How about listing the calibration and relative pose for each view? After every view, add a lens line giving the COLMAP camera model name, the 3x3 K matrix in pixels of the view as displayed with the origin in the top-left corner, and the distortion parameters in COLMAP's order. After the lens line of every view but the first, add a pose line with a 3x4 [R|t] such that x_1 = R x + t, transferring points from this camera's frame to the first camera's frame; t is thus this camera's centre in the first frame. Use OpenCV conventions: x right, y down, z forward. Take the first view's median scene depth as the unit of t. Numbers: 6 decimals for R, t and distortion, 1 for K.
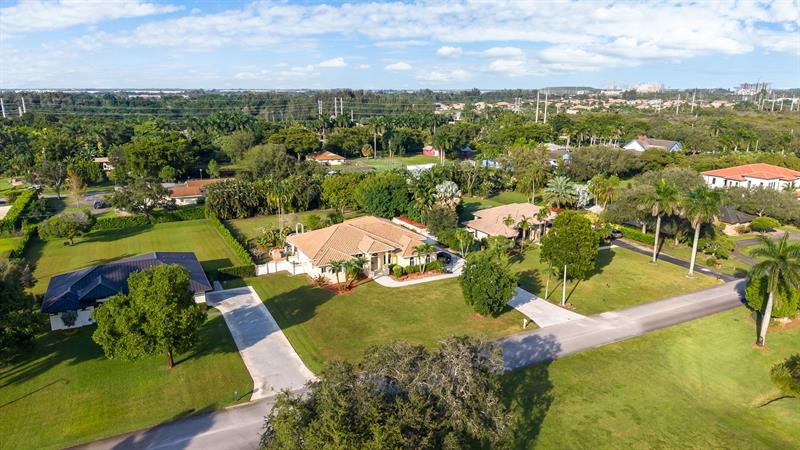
lens RADIAL K [[542.5, 0, 391.0], [0, 542.5, 225.8], [0, 0, 1]] dist [0.066111, -0.116038]
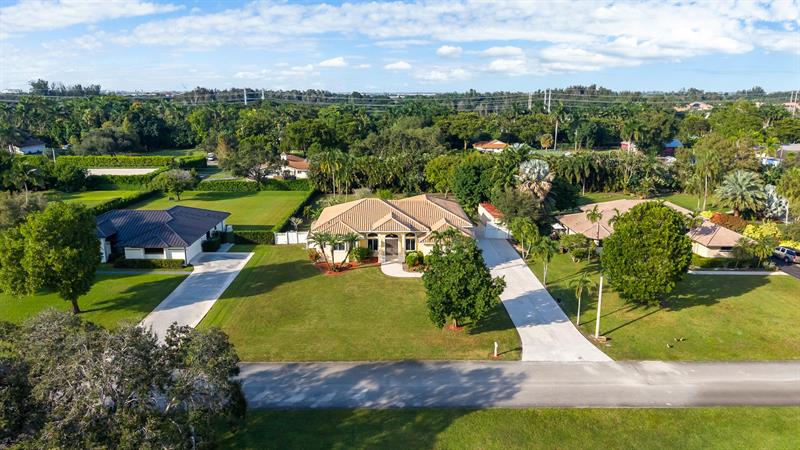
lens RADIAL K [[542.5, 0, 391.0], [0, 542.5, 225.8], [0, 0, 1]] dist [0.066111, -0.116038]
pose [[0.897307, 0.105594, -0.428591, 0.267886], [-0.108811, 0.993916, 0.017066, 0.020657], [0.427785, 0.031322, 0.903338, 0.223602]]
